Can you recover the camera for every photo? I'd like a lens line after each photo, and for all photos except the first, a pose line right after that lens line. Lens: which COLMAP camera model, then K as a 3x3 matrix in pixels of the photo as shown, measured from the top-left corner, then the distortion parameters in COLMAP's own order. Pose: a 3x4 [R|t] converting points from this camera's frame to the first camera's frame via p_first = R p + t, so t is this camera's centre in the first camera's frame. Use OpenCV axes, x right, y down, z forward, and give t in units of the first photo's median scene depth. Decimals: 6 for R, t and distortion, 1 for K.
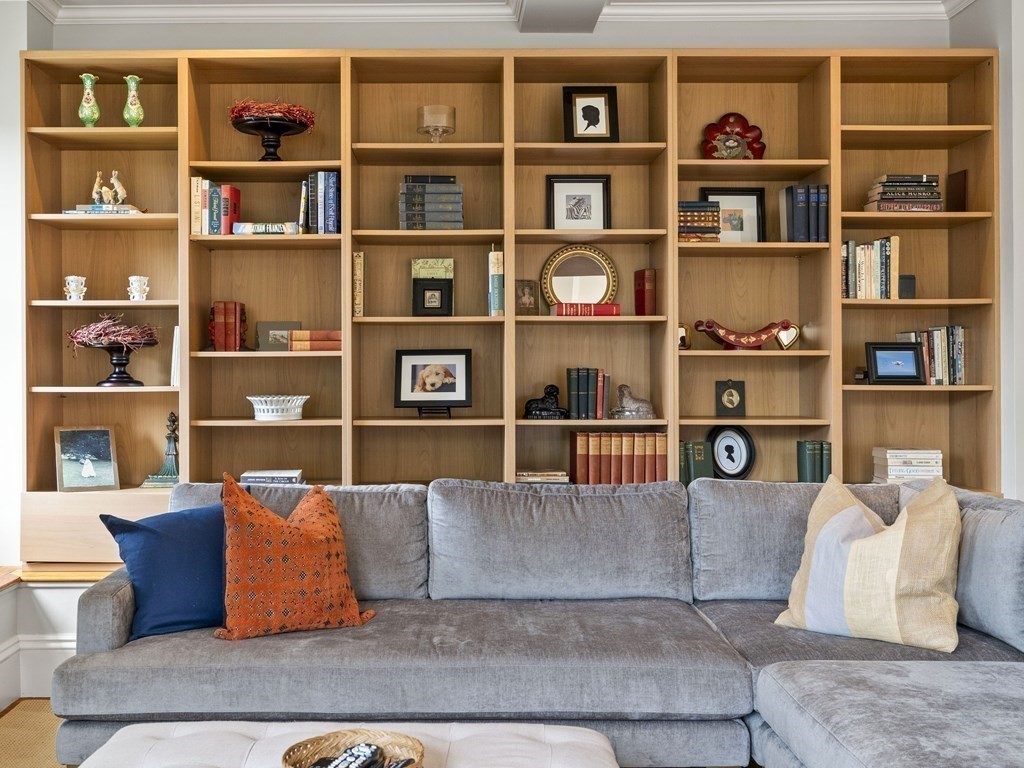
lens RADIAL K [[1074.5, 0, 463.6], [0, 1074.5, 369.5], [0, 0, 1]] dist [0.005274, 0.000000]
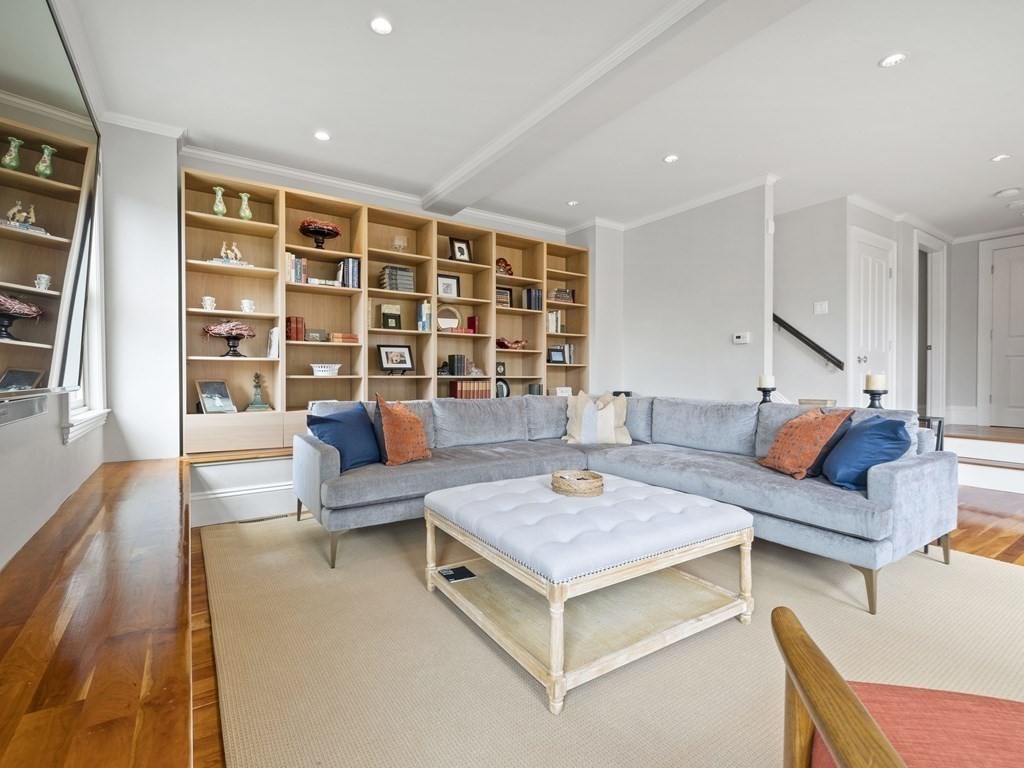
lens RADIAL K [[484.1, 0, 511.9], [0, 484.1, 376.7], [0, 0, 1]] dist [0.004984, -0.001131]
pose [[0.826909, 0.002926, 0.562328, -0.402996], [-0.007148, 0.999960, 0.005309, 0.041711], [-0.562290, -0.008409, 0.826897, 0.026844]]
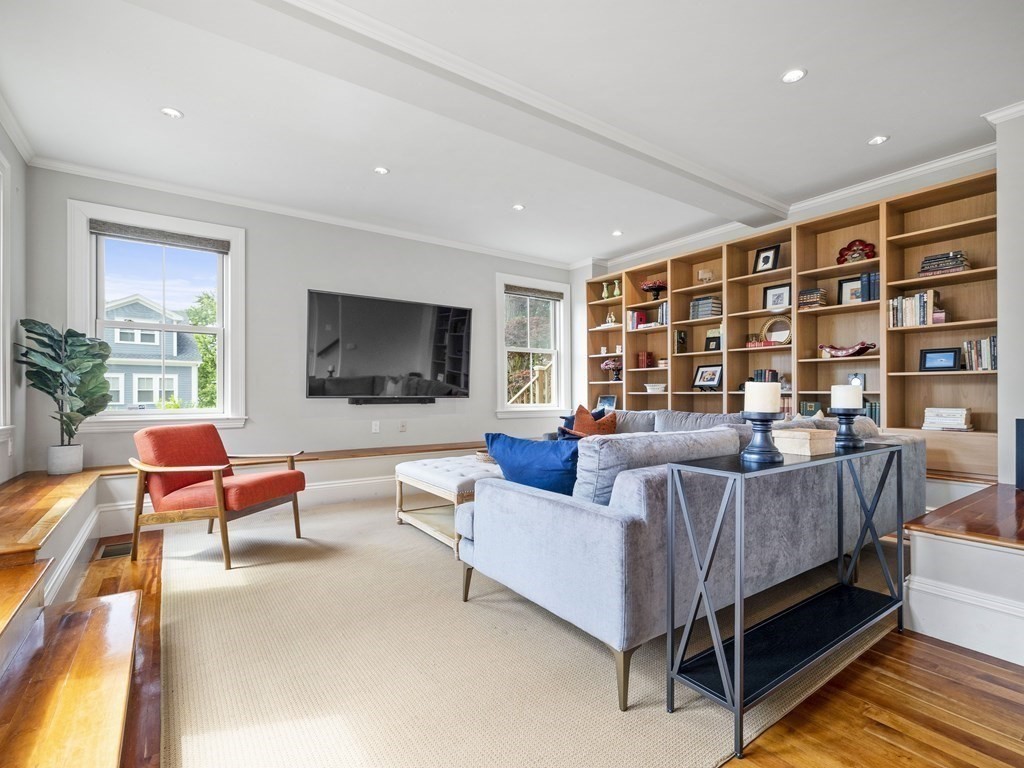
lens RADIAL K [[484.1, 0, 510.6], [0, 484.1, 390.6], [0, 0, 1]] dist [0.004984, -0.001131]
pose [[0.581359, -0.004182, -0.813637, 0.646935], [0.003007, 0.999991, -0.002991, 0.045172], [0.813642, -0.000708, 0.581366, -0.050907]]
